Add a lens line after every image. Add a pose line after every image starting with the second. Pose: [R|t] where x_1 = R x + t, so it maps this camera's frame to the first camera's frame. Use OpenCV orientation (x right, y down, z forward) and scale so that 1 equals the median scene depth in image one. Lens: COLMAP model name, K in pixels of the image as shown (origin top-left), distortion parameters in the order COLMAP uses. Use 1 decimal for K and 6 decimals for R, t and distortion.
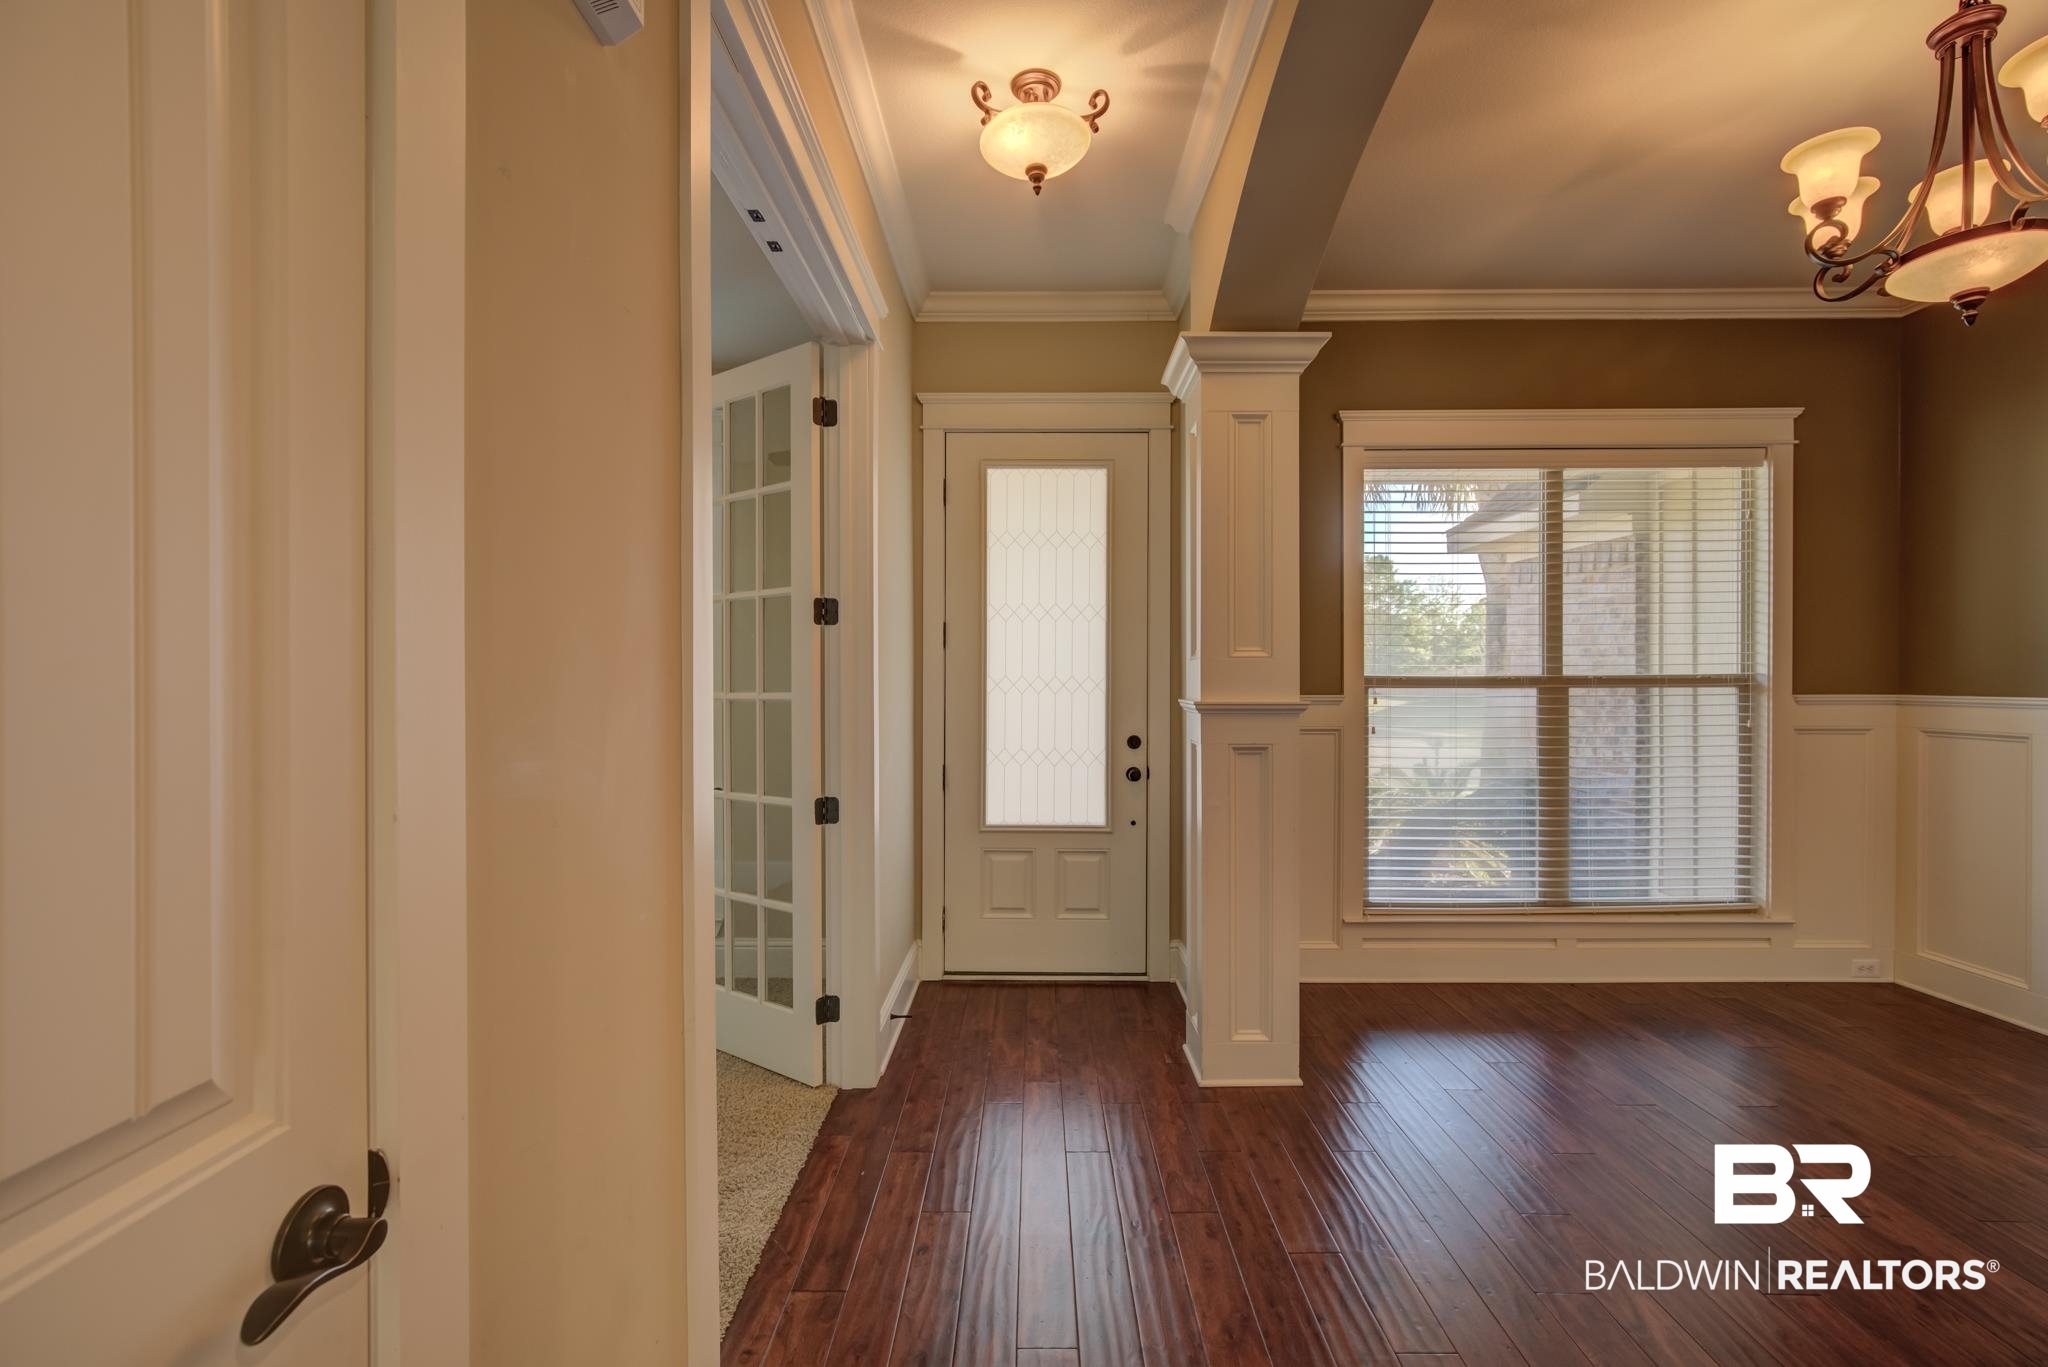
lens RADIAL K [[918.1, 0, 1029.7], [0, 918.1, 681.1], [0, 0, 1]] dist [-0.001664, 0.000448]
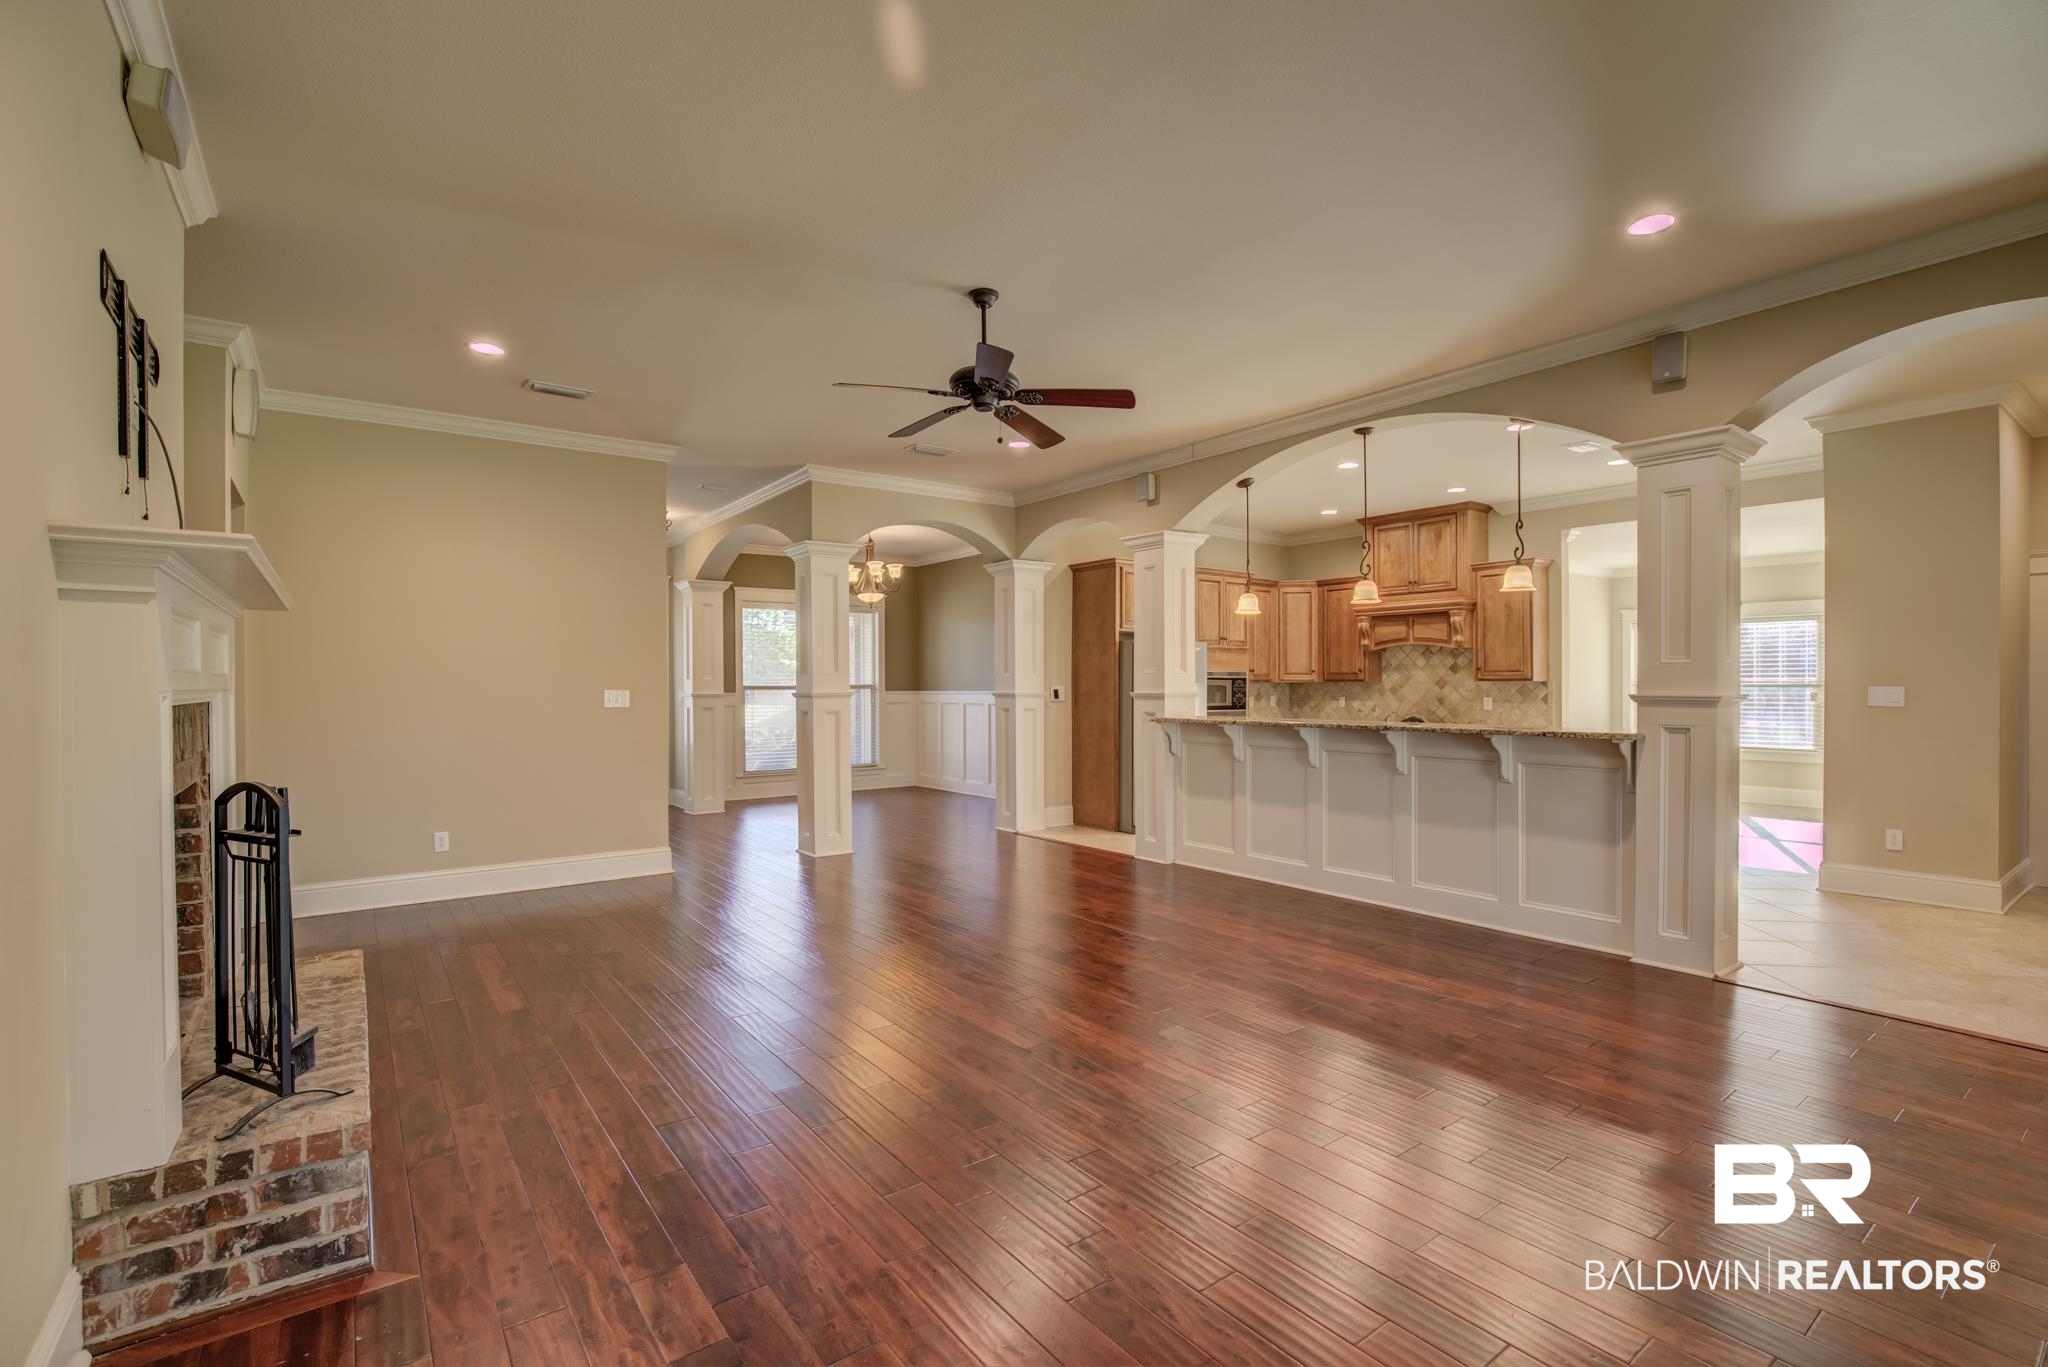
lens RADIAL K [[925.0, 0, 1025.8], [0, 925.0, 688.2], [0, 0, 1]] dist [-0.027396, 0.007581]
pose [[0.799706, -0.005252, 0.600369, -0.592465], [0.006292, 0.999980, 0.000366, 0.006244], [-0.600359, 0.003484, 0.799723, -1.647072]]
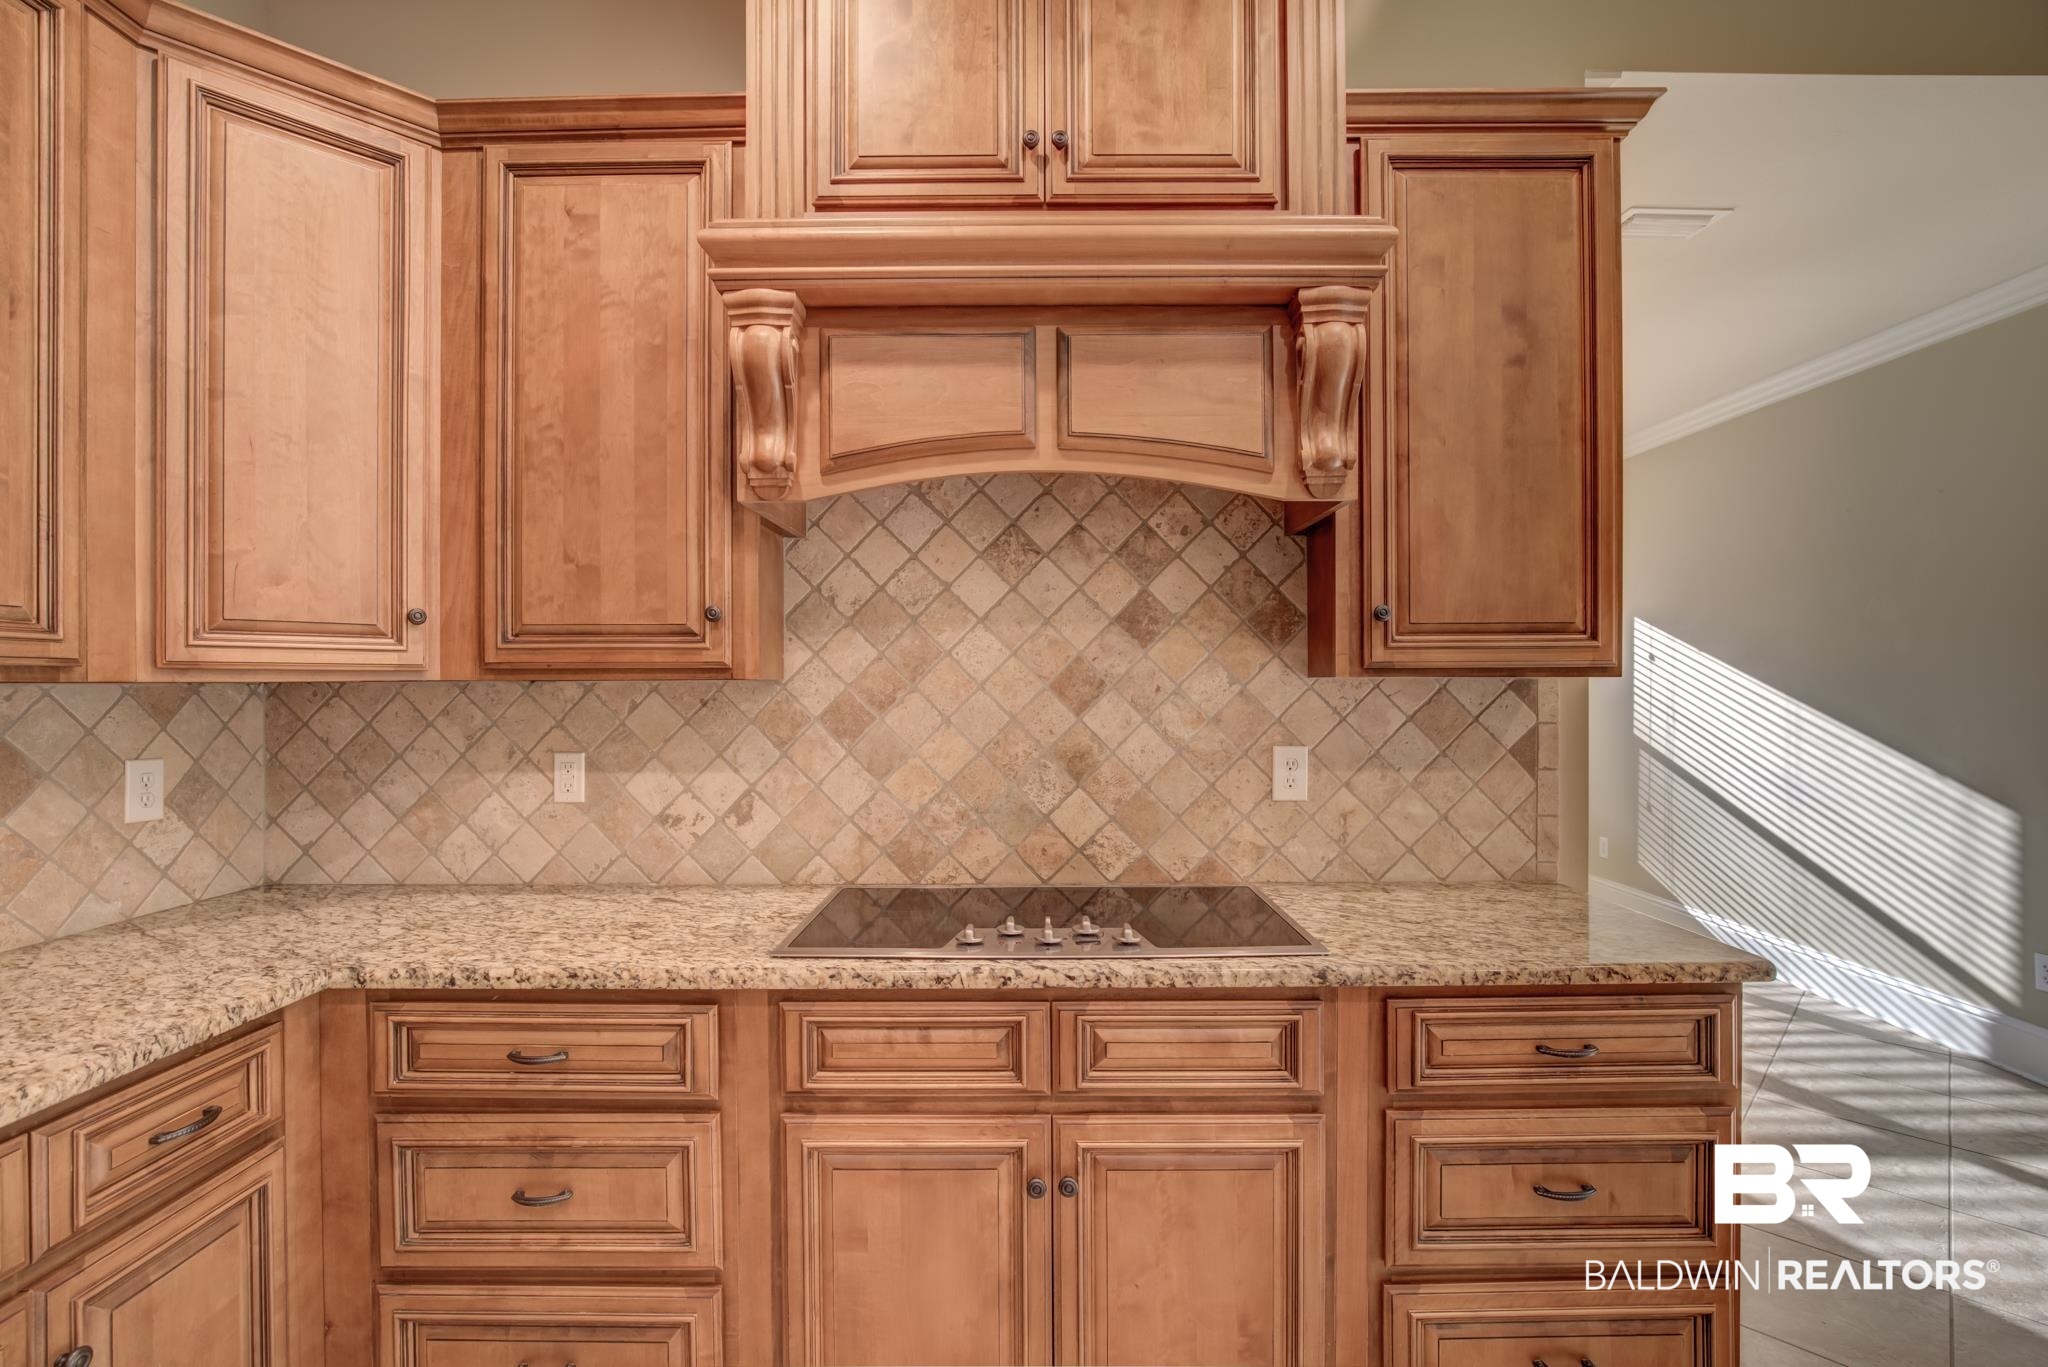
lens RADIAL K [[925.0, 0, 1025.8], [0, 925.0, 688.2], [0, 0, 1]] dist [-0.027396, 0.007581]
pose [[0.003276, -0.006182, 0.999976, 1.078064], [0.008046, 0.999949, 0.006156, -0.000907], [-0.999962, 0.008025, 0.003326, -0.422337]]
